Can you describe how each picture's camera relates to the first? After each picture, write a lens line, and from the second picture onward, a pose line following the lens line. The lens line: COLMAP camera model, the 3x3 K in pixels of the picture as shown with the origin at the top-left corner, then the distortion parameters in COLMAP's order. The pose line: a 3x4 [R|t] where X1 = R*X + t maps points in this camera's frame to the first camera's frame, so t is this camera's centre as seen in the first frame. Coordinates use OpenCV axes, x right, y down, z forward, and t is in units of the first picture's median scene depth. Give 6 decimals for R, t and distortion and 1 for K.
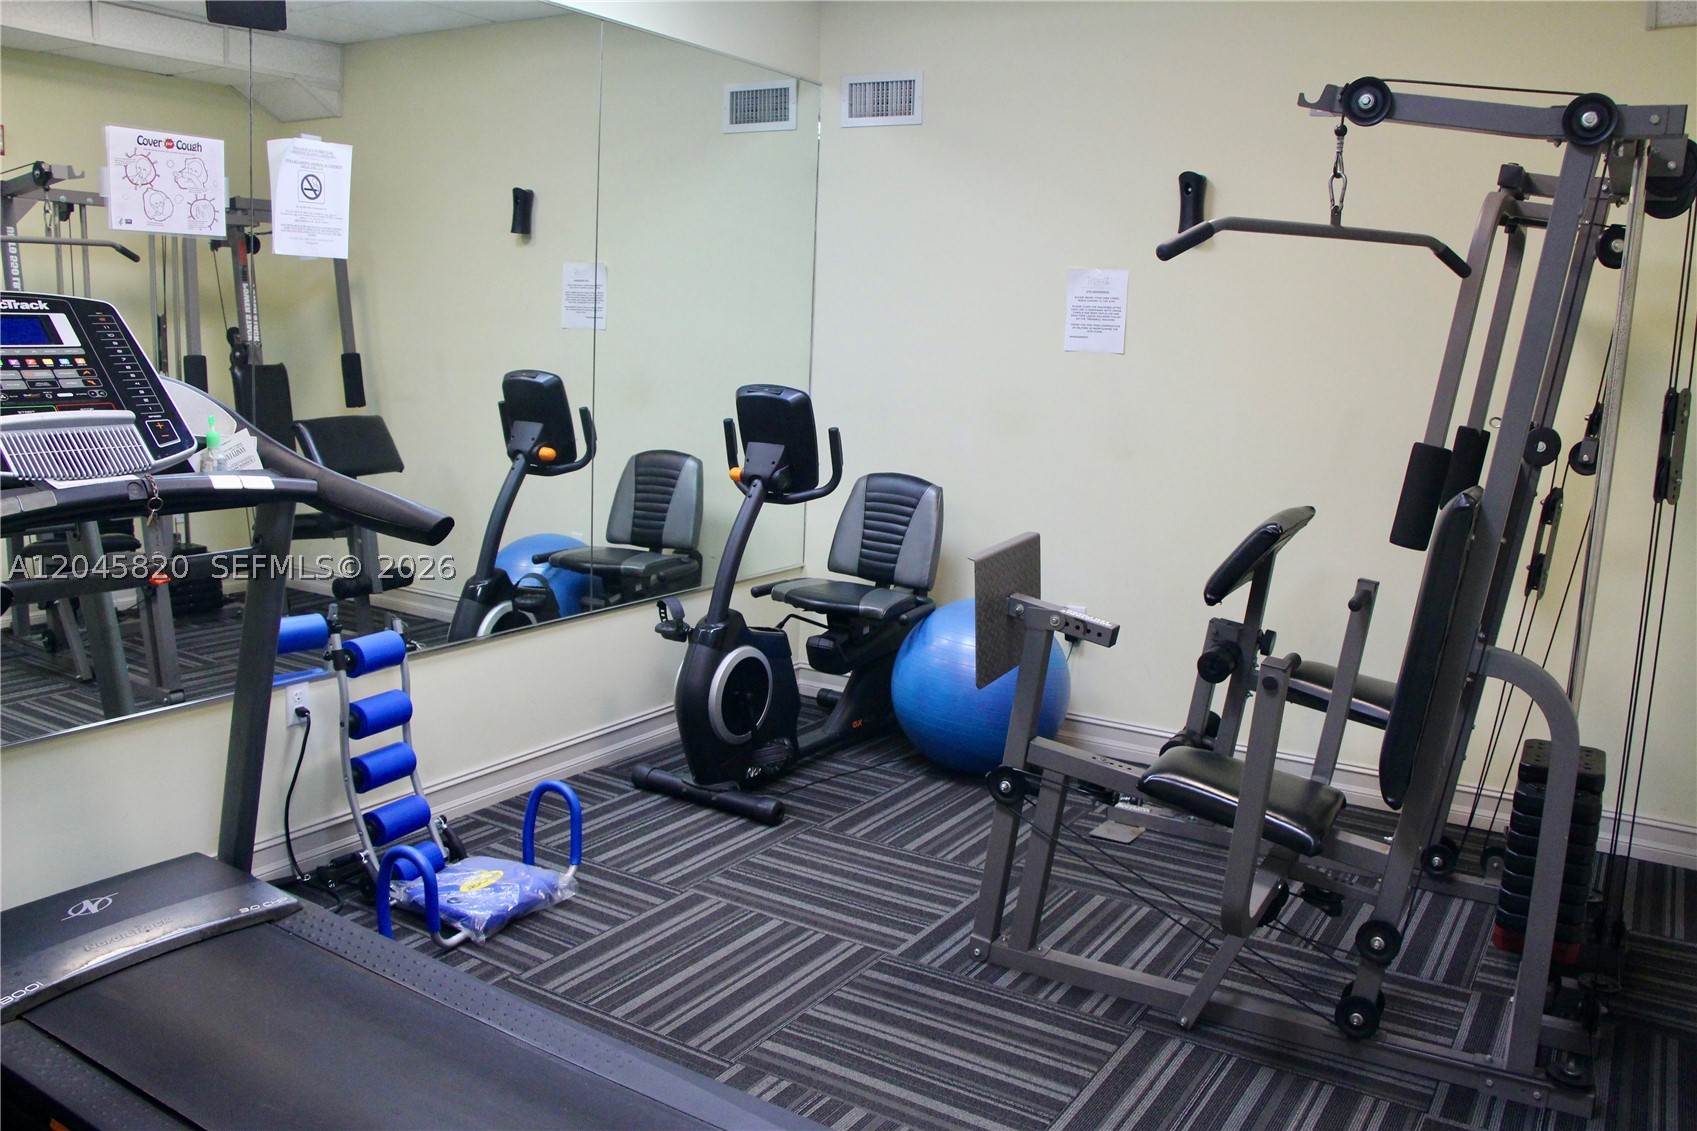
lens RADIAL K [[1375.8, 0, 848.5], [0, 1375.8, 565.5], [0, 0, 1]] dist [-0.182632, 0.134789]
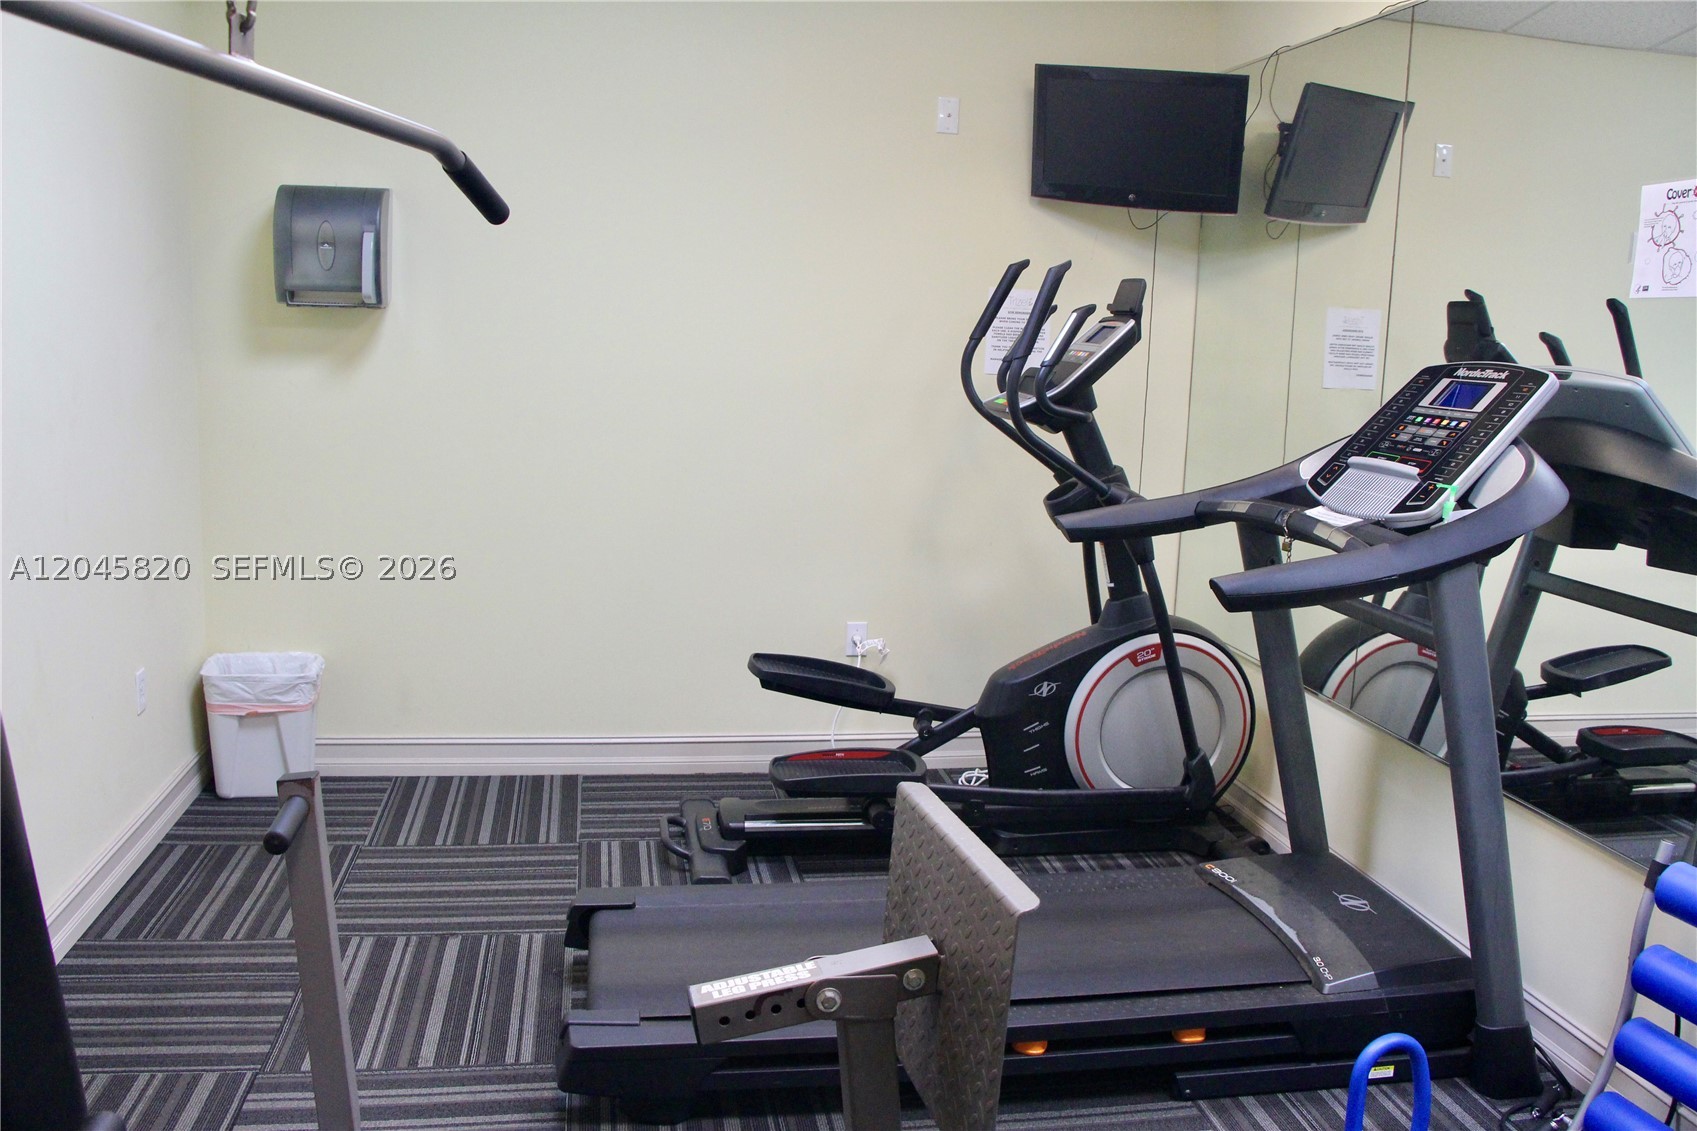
lens RADIAL K [[1375.8, 0, 848.5], [0, 1375.8, 565.5], [0, 0, 1]] dist [-0.182632, 0.134789]
pose [[-0.741128, 0.053504, -0.669229, 0.457774], [-0.174264, 0.947322, 0.268724, -0.227814], [0.648353, 0.315781, -0.692763, 1.321451]]
